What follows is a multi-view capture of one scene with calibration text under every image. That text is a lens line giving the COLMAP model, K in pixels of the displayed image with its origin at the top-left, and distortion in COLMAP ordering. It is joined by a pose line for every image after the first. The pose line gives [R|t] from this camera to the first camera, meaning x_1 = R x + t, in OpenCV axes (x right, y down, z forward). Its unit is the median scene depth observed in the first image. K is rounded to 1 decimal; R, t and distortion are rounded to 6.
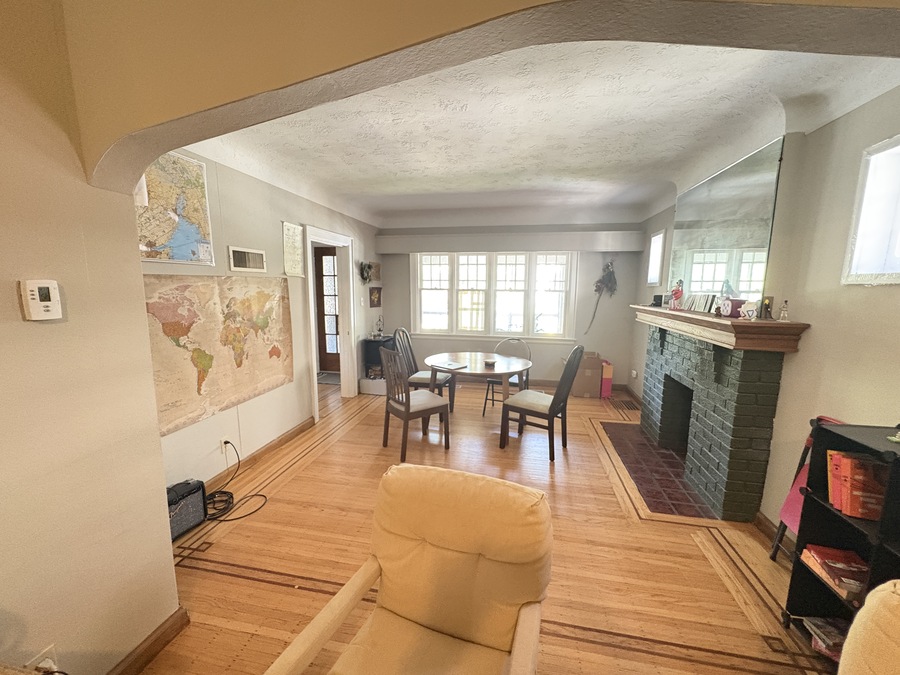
lens RADIAL K [[360.0, 0, 450.6], [0, 360.0, 339.1], [0, 0, 1]] dist [0.000635, -0.000016]
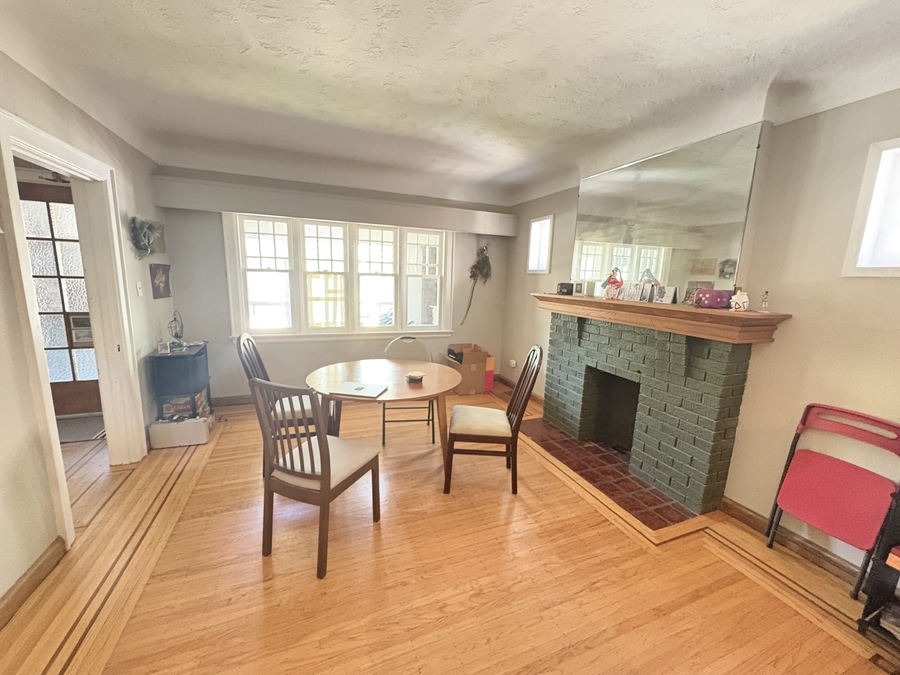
lens RADIAL K [[360.0, 0, 450.6], [0, 360.0, 339.1], [0, 0, 1]] dist [0.000635, -0.000016]
pose [[0.838533, -0.075098, 0.539651, -0.152848], [0.052799, 0.996994, 0.056700, -0.033247], [-0.542287, -0.019052, 0.839977, 0.270580]]
